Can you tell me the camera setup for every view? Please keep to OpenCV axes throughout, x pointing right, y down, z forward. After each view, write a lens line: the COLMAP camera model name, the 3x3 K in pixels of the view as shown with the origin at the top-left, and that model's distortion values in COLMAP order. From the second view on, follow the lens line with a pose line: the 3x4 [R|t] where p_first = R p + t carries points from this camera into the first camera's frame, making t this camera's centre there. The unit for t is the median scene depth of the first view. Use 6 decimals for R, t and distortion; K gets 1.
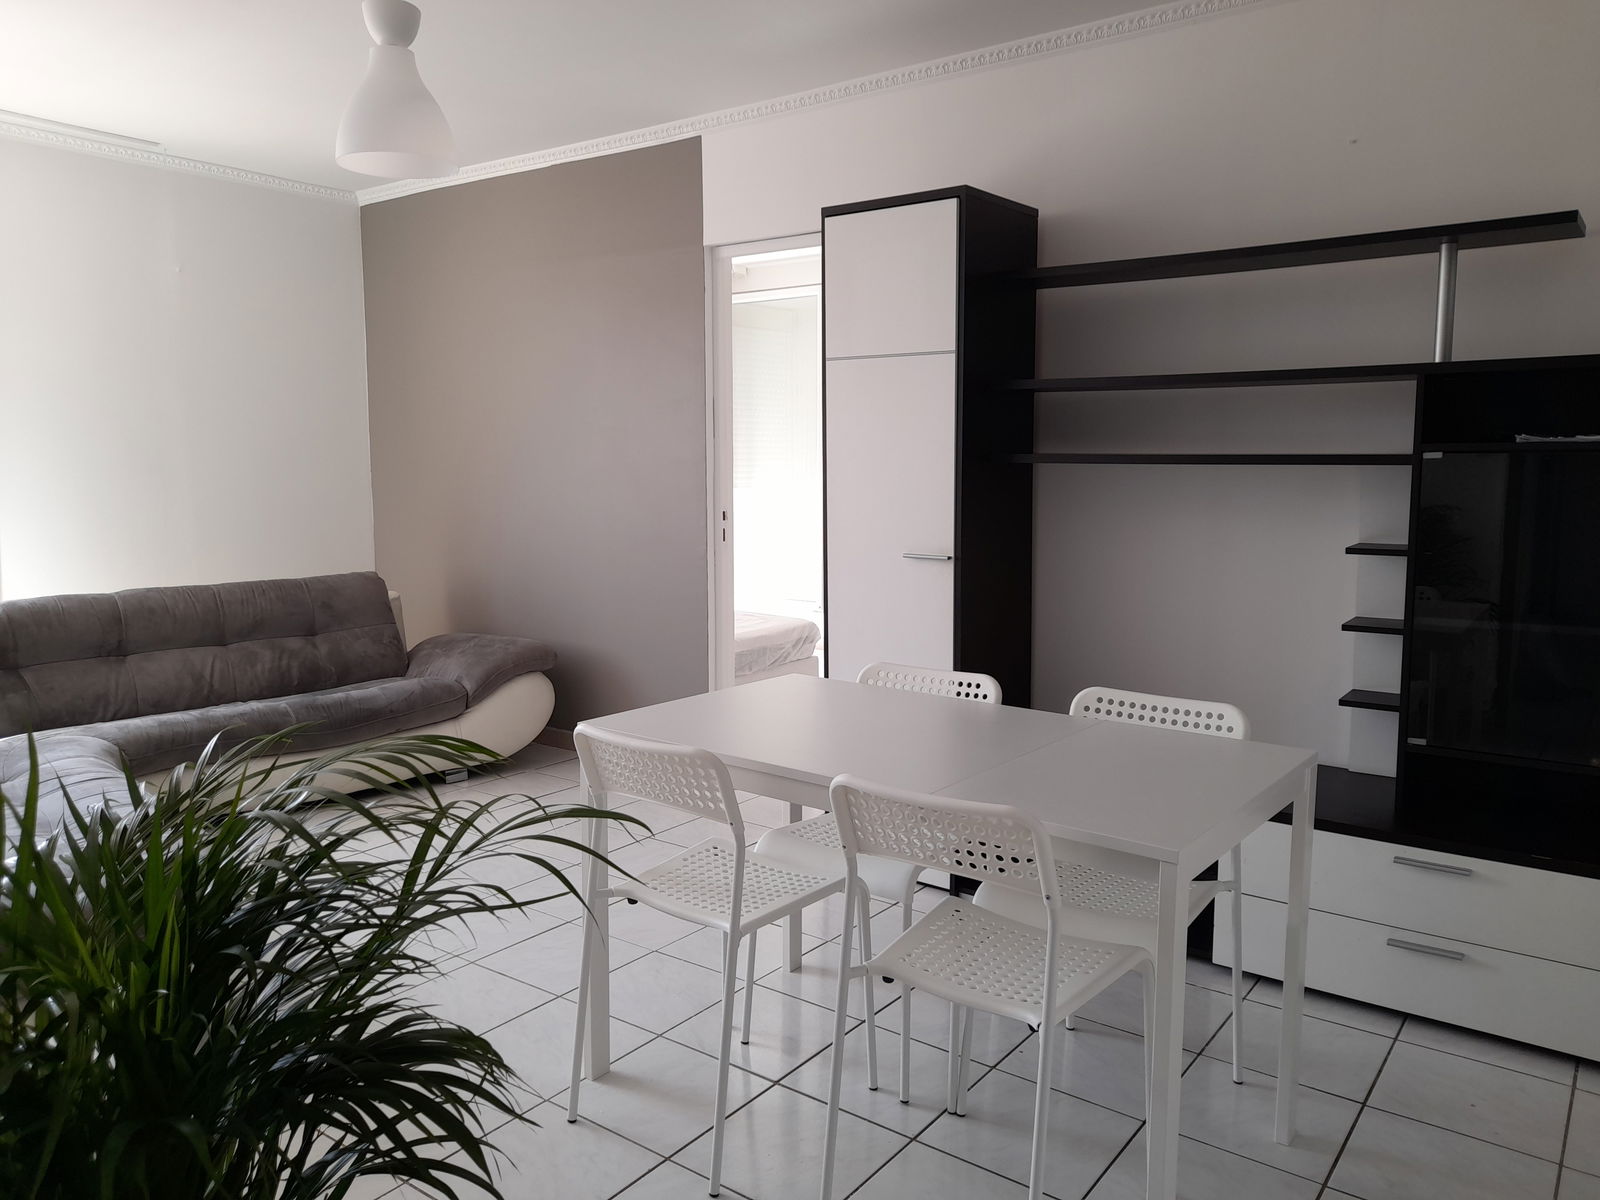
lens RADIAL K [[1162.3, 0, 800.0], [0, 1162.3, 600.0], [0, 0, 1]] dist [0.005163, 0.004372]
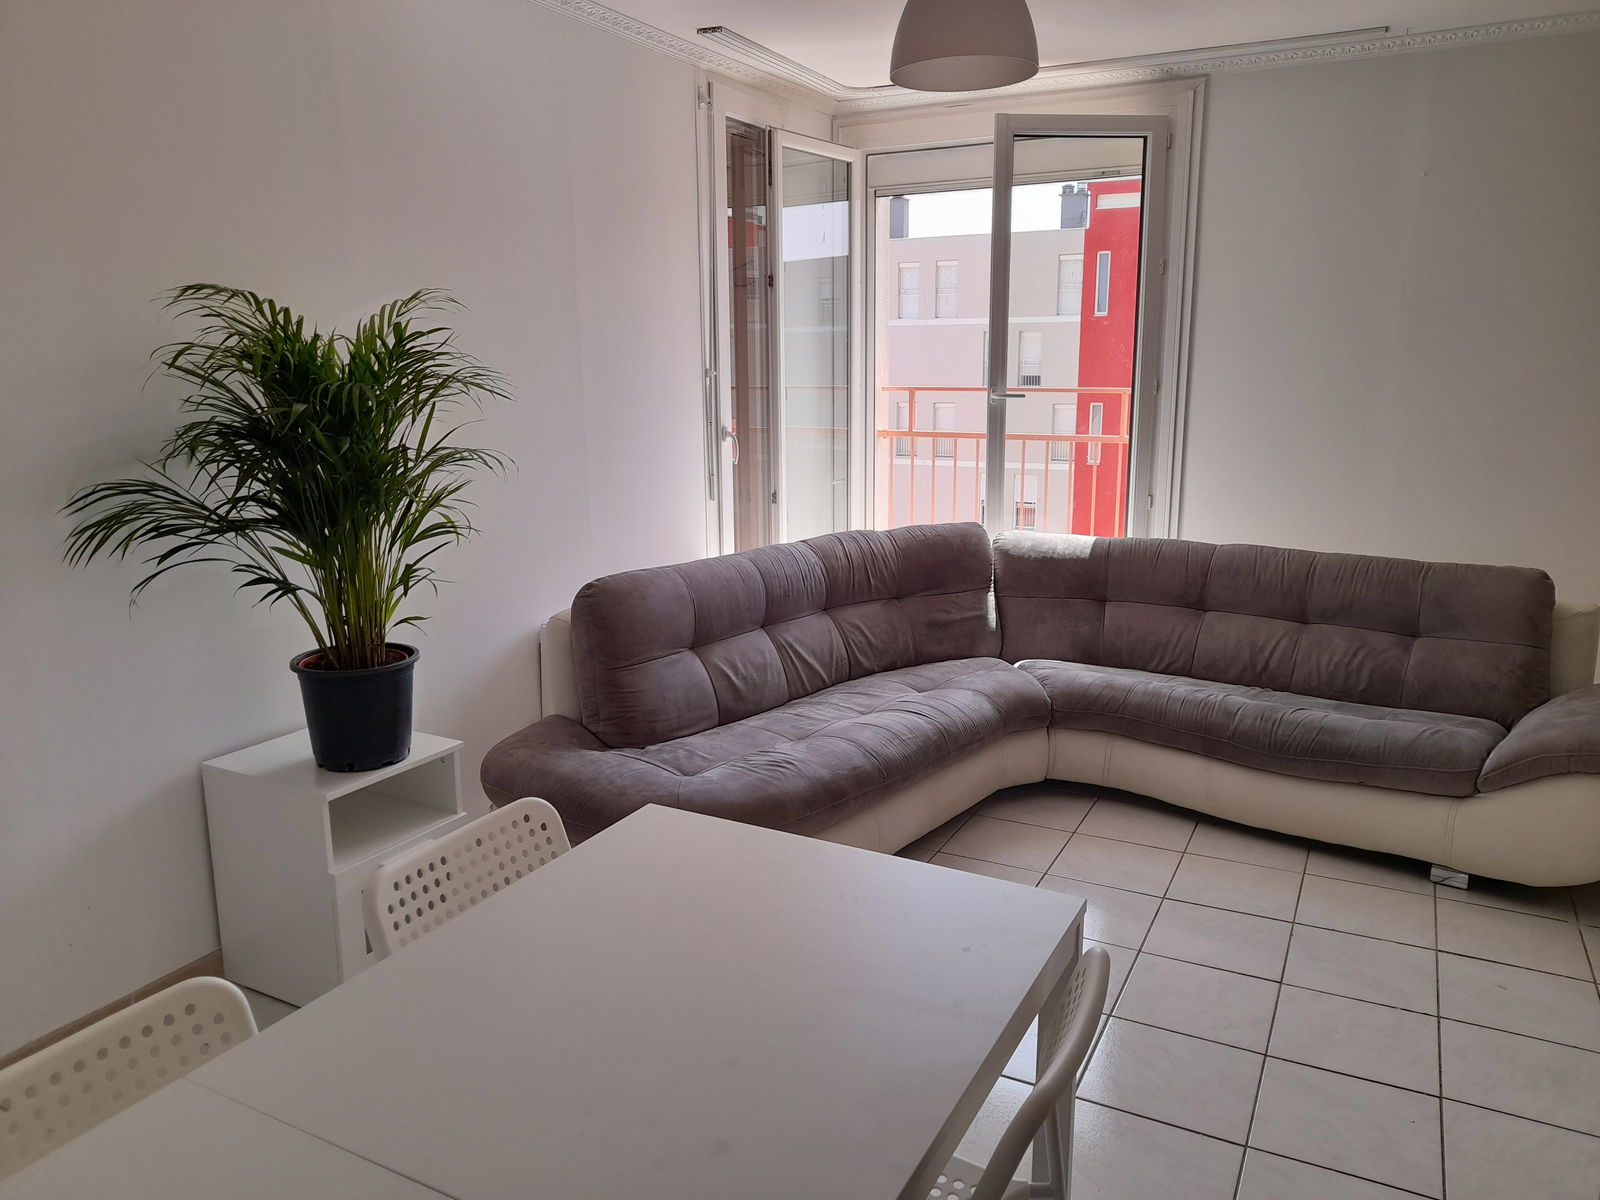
lens RADIAL K [[1162.3, 0, 800.0], [0, 1162.3, 600.0], [0, 0, 1]] dist [0.005163, 0.004372]
pose [[0.160756, 0.189688, -0.968595, 0.273828], [-0.124225, 0.977443, 0.170804, -0.078167], [0.979145, 0.092866, 0.180693, 0.476107]]
